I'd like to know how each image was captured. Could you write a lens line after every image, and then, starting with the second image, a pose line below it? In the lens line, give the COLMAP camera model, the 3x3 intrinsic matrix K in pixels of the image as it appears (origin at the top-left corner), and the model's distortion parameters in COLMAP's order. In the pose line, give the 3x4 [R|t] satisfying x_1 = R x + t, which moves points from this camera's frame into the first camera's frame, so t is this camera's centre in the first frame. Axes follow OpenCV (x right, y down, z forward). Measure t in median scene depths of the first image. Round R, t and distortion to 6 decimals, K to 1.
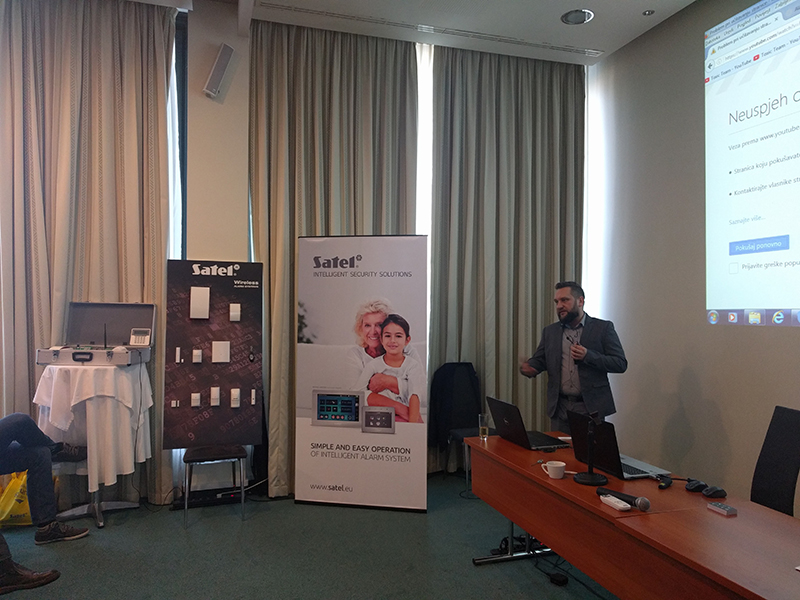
lens RADIAL K [[611.4, 0, 400.0], [0, 611.4, 300.0], [0, 0, 1]] dist [0.035353, -0.009767]
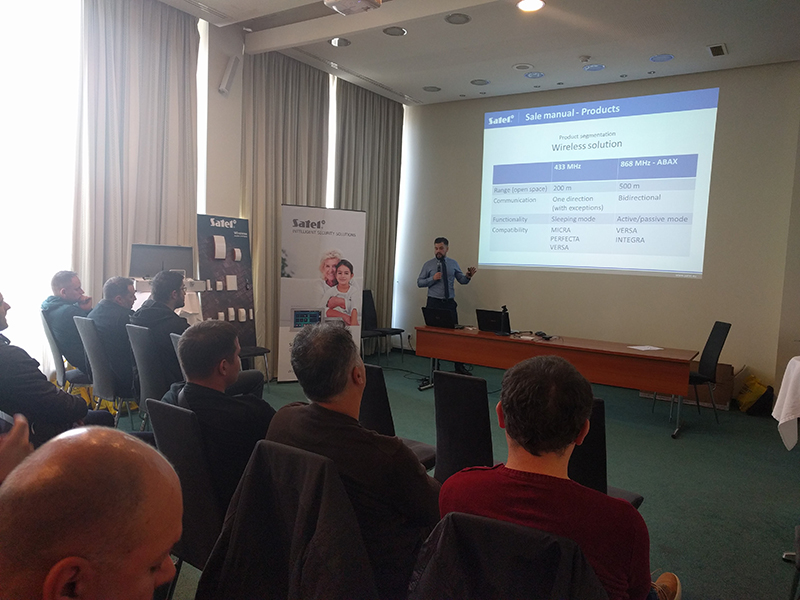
lens RADIAL K [[611.4, 0, 400.0], [0, 611.4, 300.0], [0, 0, 1]] dist [0.035353, -0.009767]
pose [[0.772825, -0.016245, 0.634411, -0.891528], [-0.045668, 0.995657, 0.081127, -0.007778], [-0.632974, -0.091669, 0.768727, -0.324871]]
